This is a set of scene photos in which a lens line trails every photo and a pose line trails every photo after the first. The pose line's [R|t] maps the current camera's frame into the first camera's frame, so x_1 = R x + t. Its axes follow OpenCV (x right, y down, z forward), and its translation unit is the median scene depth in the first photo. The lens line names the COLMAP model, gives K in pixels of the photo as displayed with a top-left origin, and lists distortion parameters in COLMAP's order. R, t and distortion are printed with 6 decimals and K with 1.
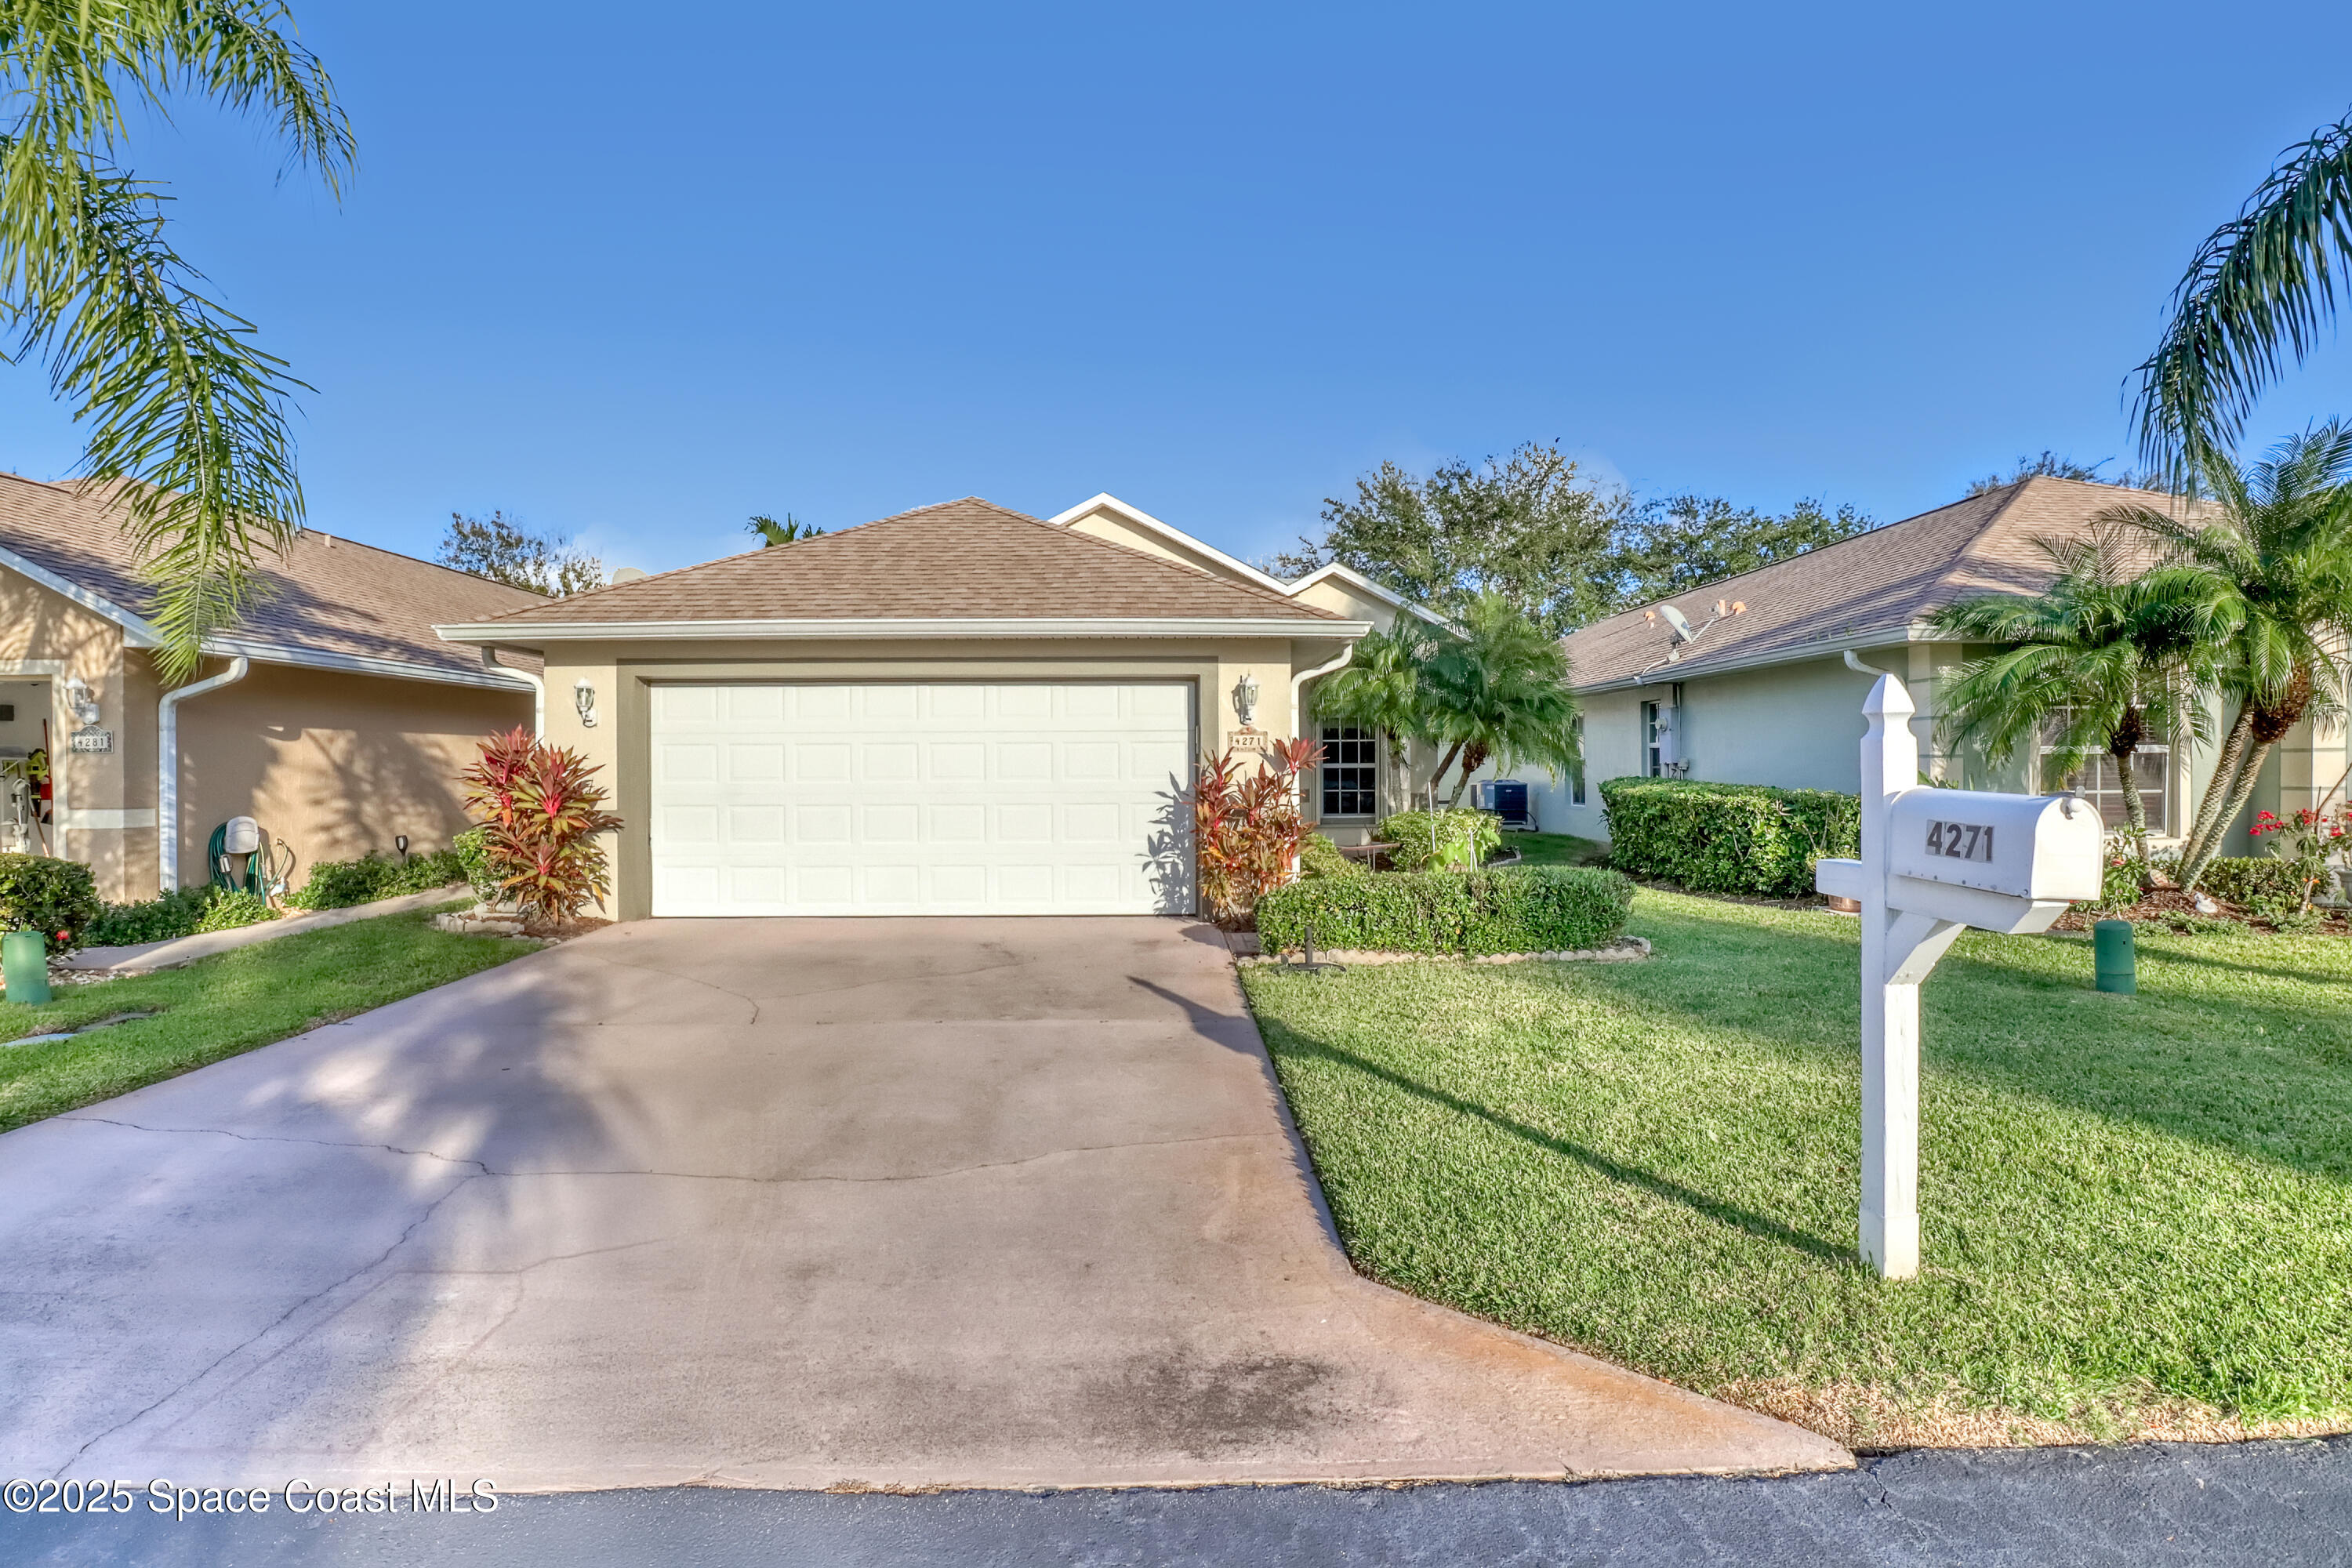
lens RADIAL K [[1179.0, 0, 1176.0], [0, 1179.0, 784.0], [0, 0, 1]] dist [-0.034495, 0.001072]
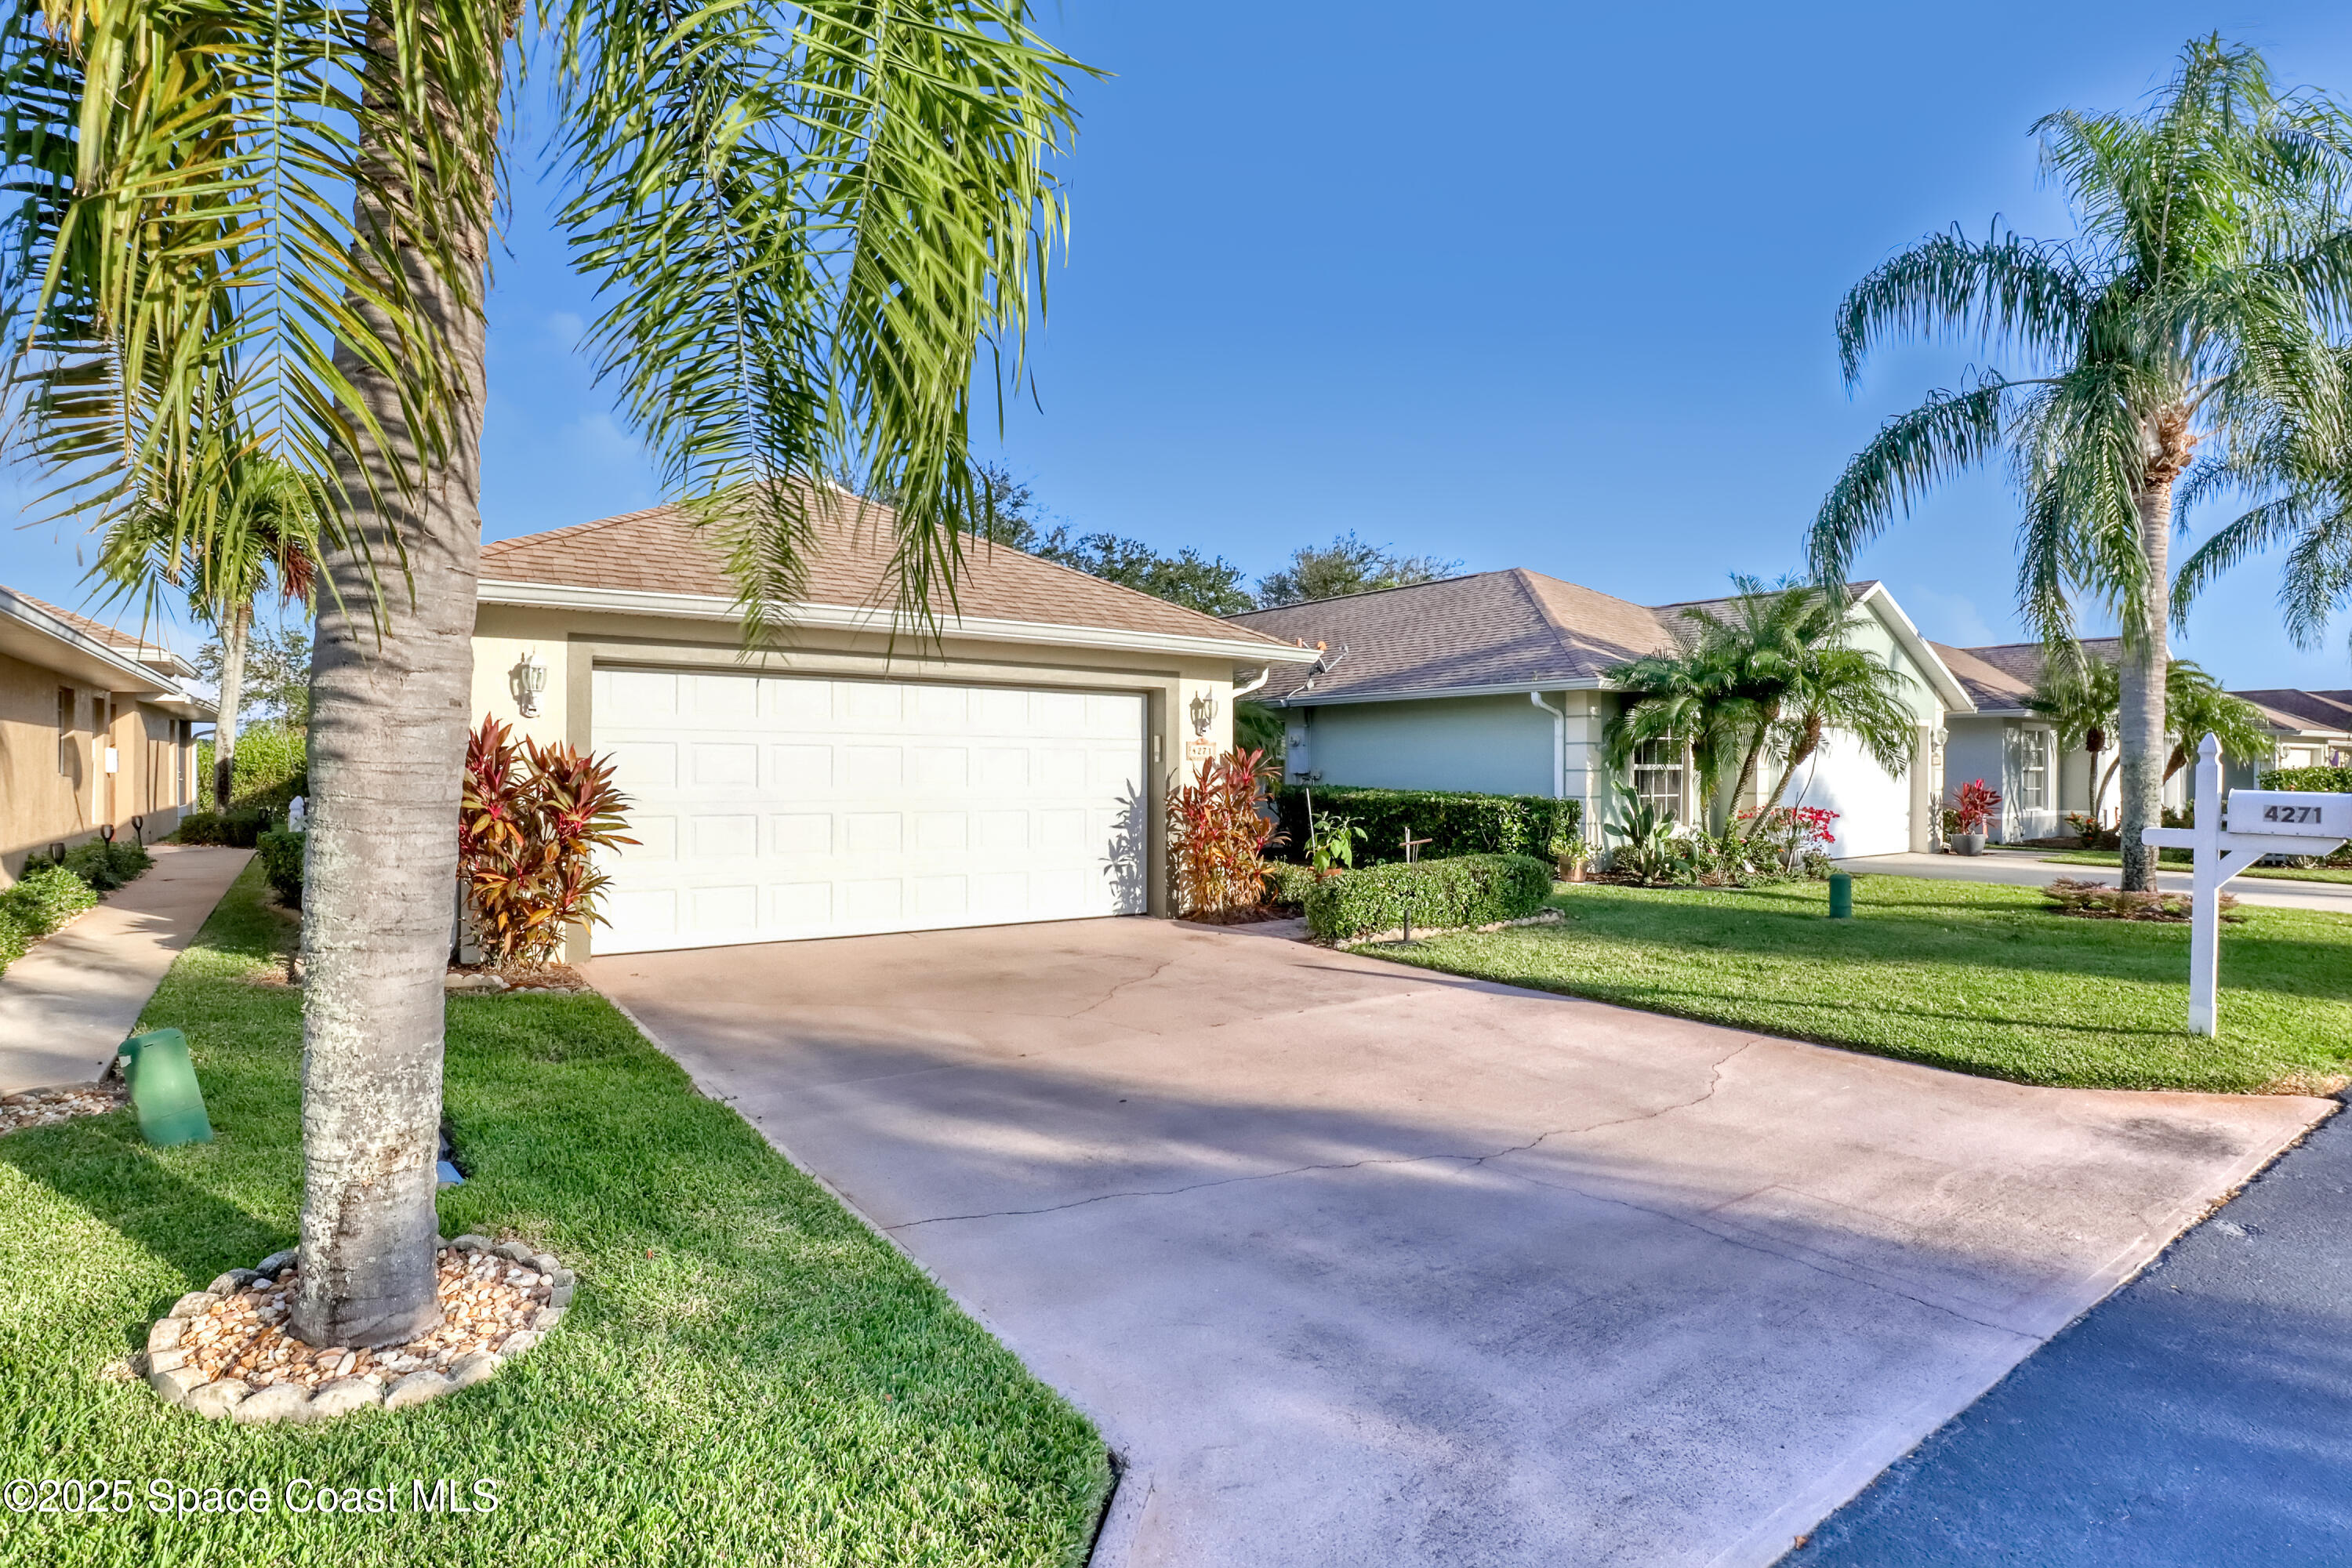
lens RADIAL K [[1179.0, 0, 1176.0], [0, 1179.0, 784.0], [0, 0, 1]] dist [-0.034495, 0.001072]
pose [[0.827094, 0.002661, 0.562057, -0.564701], [0.001098, 0.999979, -0.006351, 0.001030], [-0.562062, 0.005871, 0.827074, 0.109062]]
